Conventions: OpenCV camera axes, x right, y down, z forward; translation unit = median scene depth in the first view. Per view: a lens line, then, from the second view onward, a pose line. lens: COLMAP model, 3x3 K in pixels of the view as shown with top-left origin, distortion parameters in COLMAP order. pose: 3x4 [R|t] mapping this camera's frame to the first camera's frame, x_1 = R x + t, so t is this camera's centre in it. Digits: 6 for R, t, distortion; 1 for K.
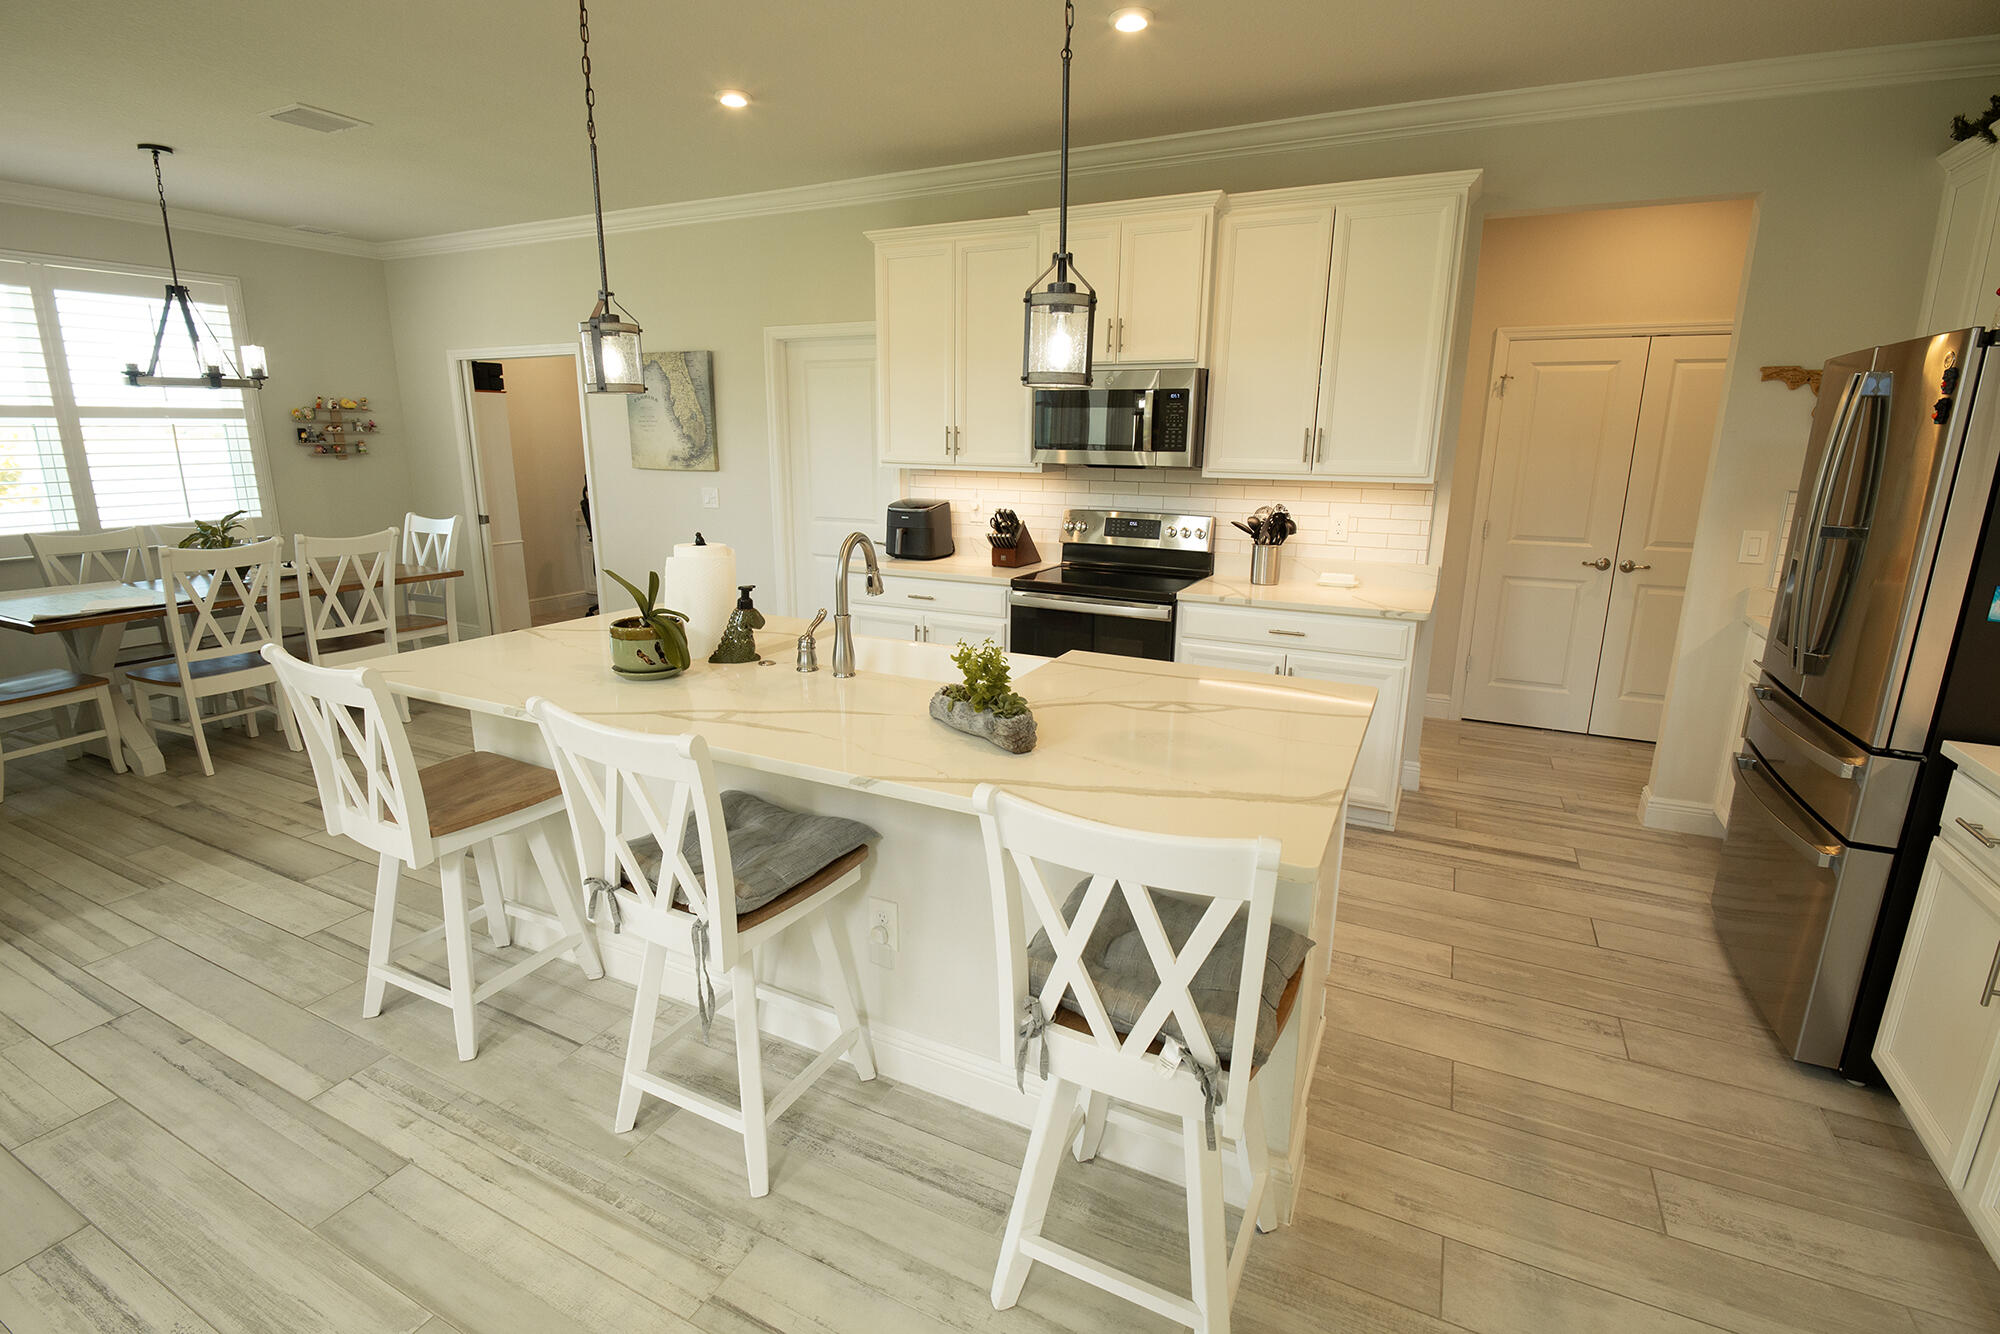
lens RADIAL K [[915.8, 0, 1001.7], [0, 915.8, 658.1], [0, 0, 1]] dist [0.010189, -0.016677]
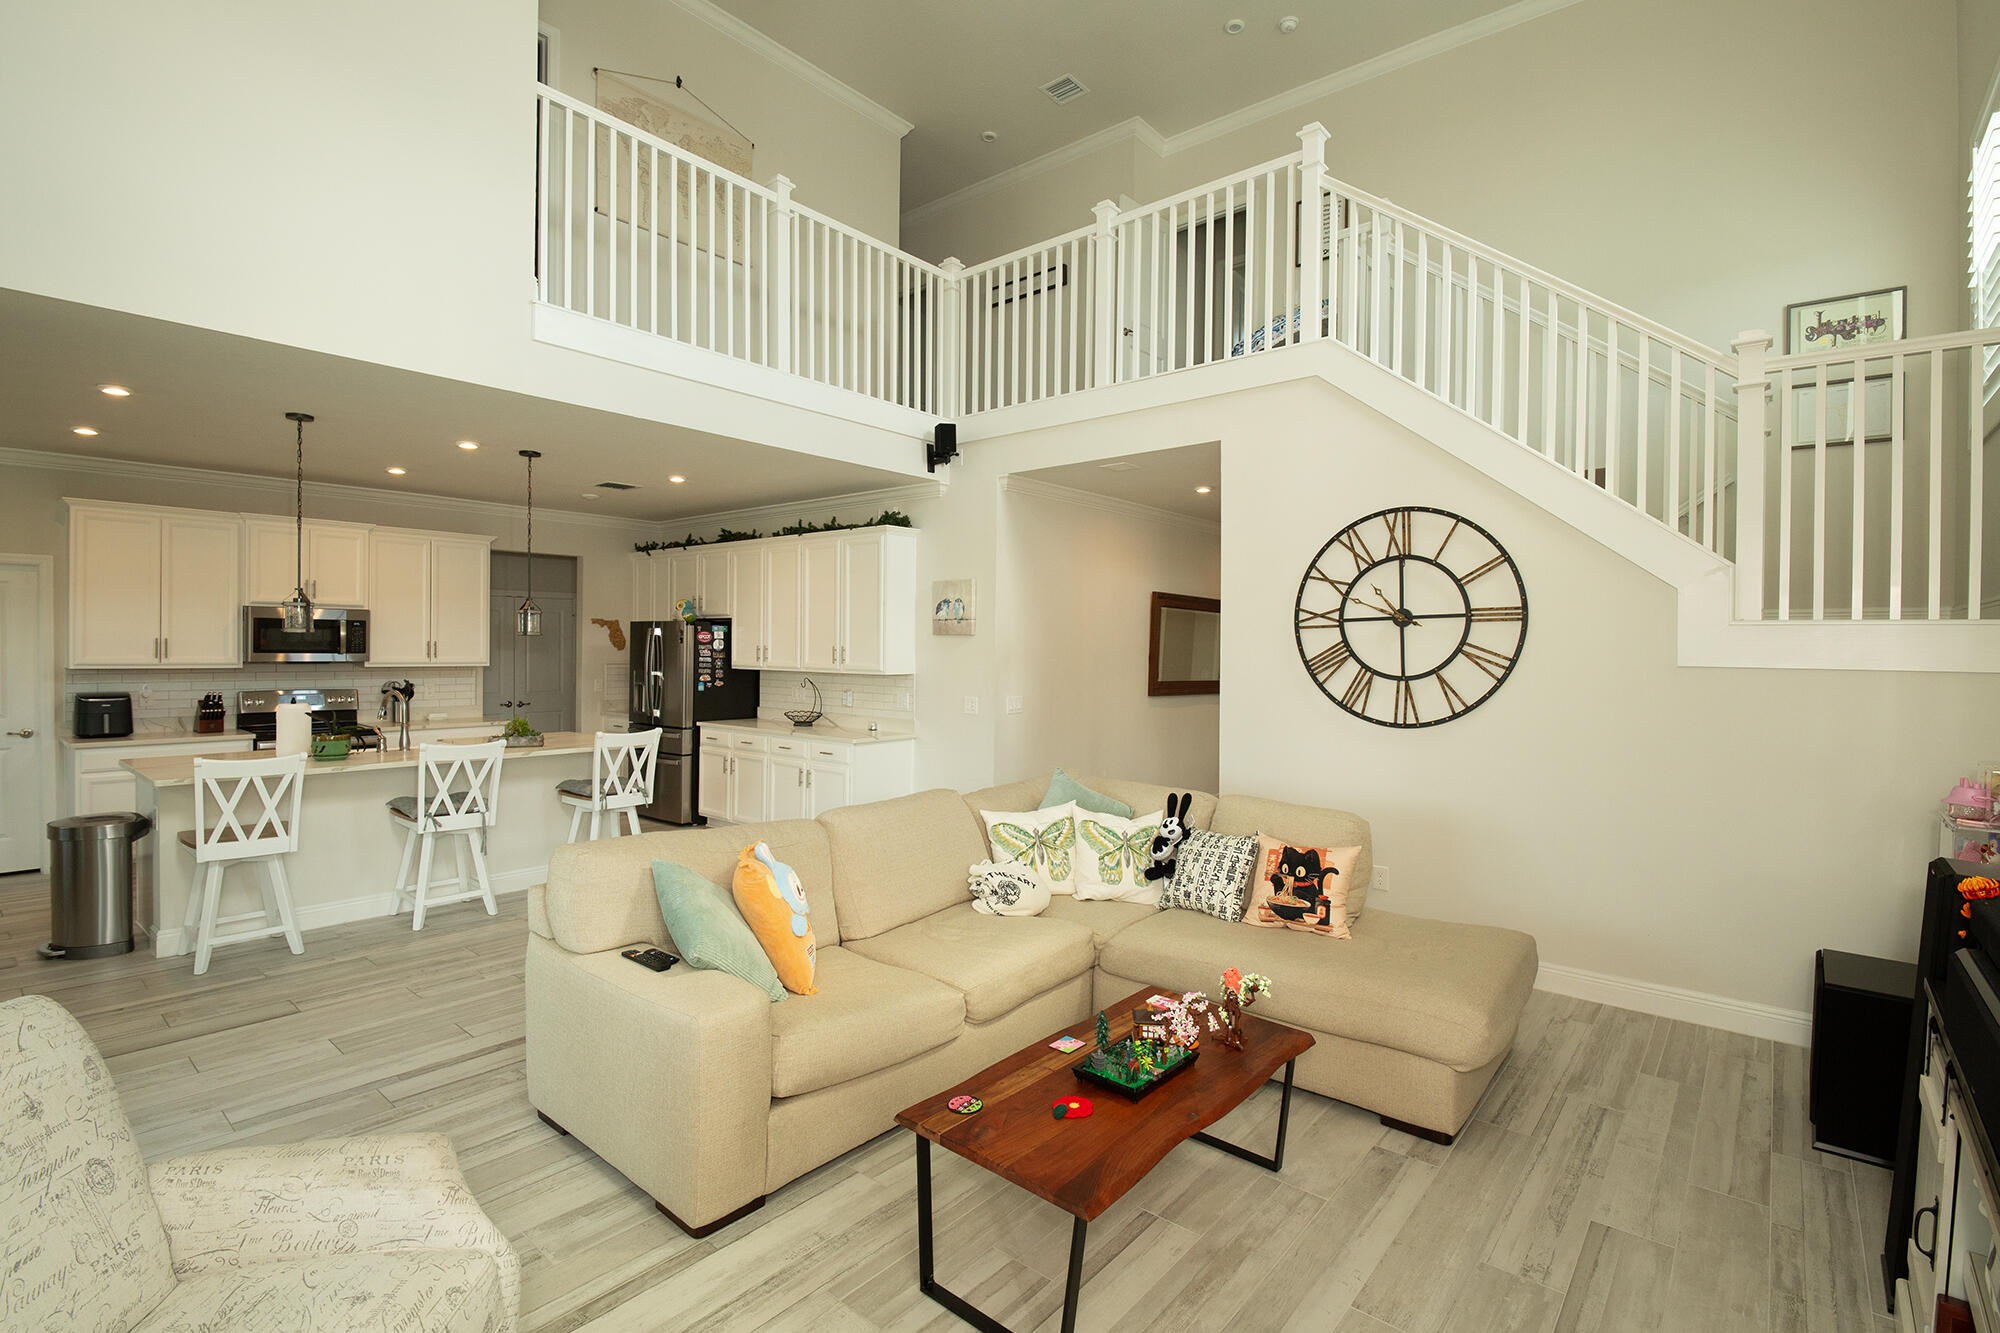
lens RADIAL K [[915.8, 0, 1001.7], [0, 915.8, 657.6], [0, 0, 1]] dist [0.010189, -0.016677]
pose [[0.237280, -0.021794, 0.971197, -1.296856], [0.217646, 0.975526, -0.031283, 0.120025], [-0.946746, 0.218800, 0.236216, -0.649441]]
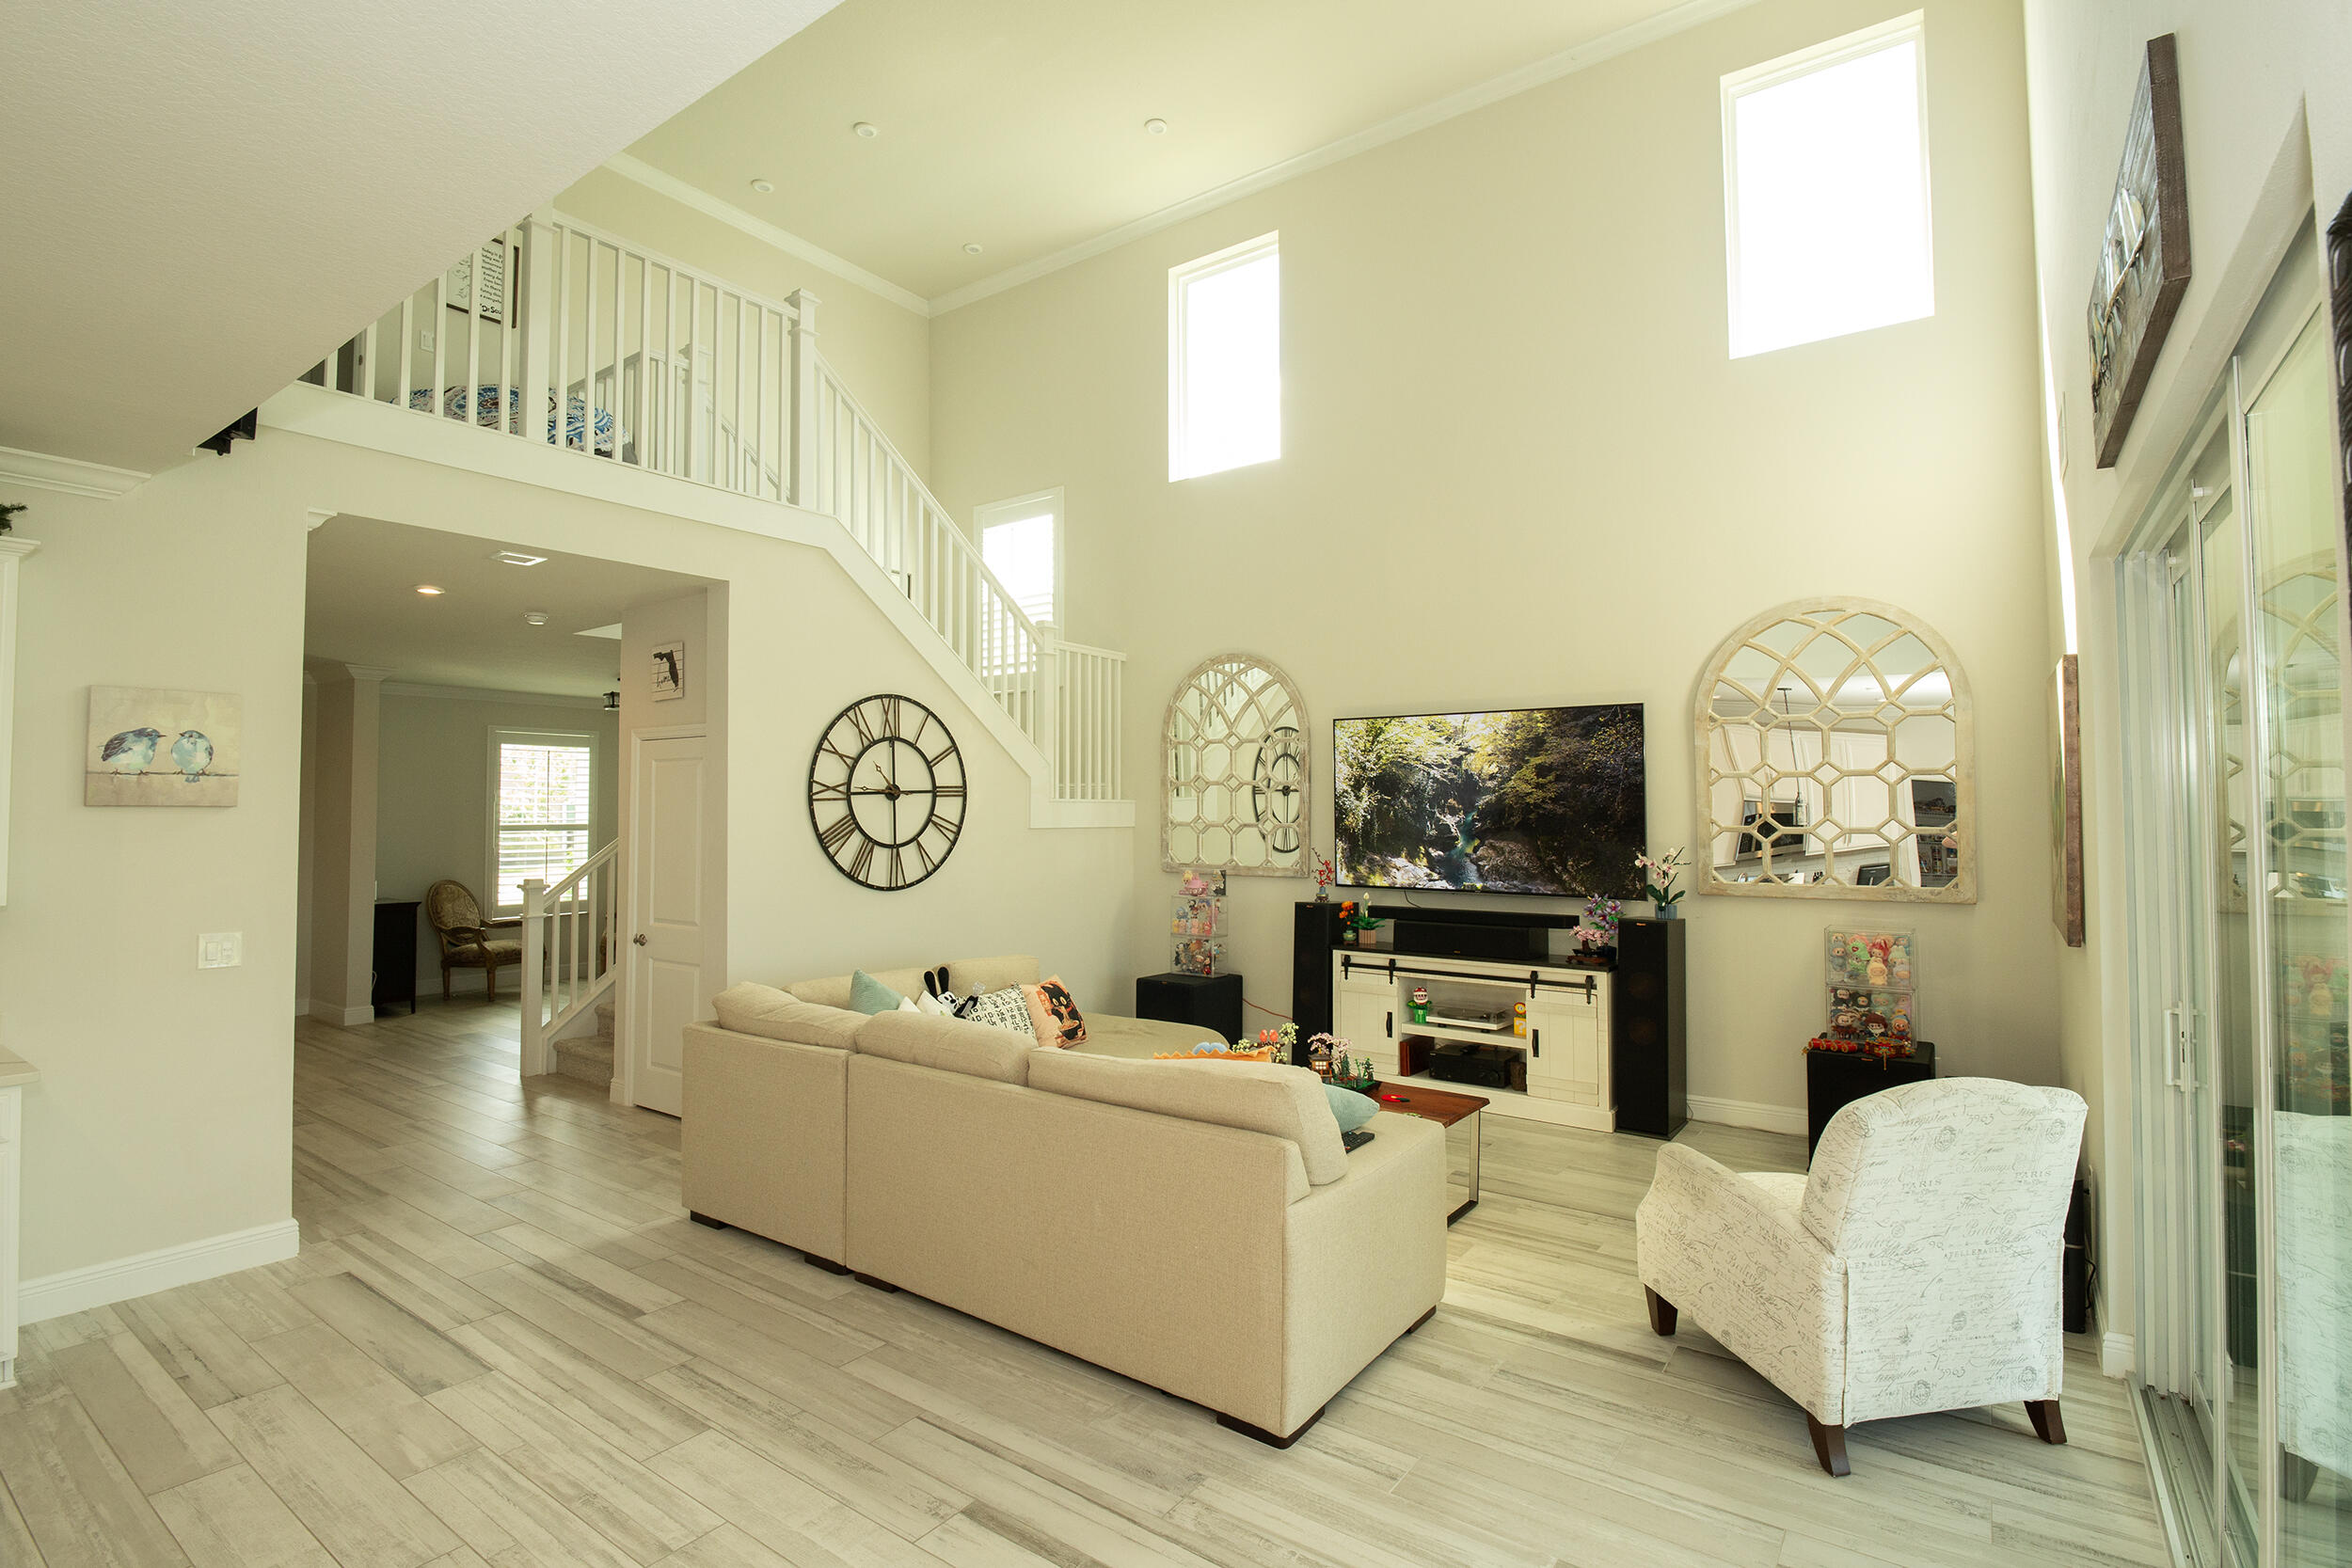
lens RADIAL K [[1100.9, 0, 1180.0], [0, 1100.9, 776.4], [0, 0, 1]] dist [0.008475, -0.016367]
pose [[-0.986603, -0.004080, 0.163087, -0.664821], [0.028895, 0.979511, 0.199306, -0.198492], [-0.160559, 0.201348, -0.966271, 0.662901]]
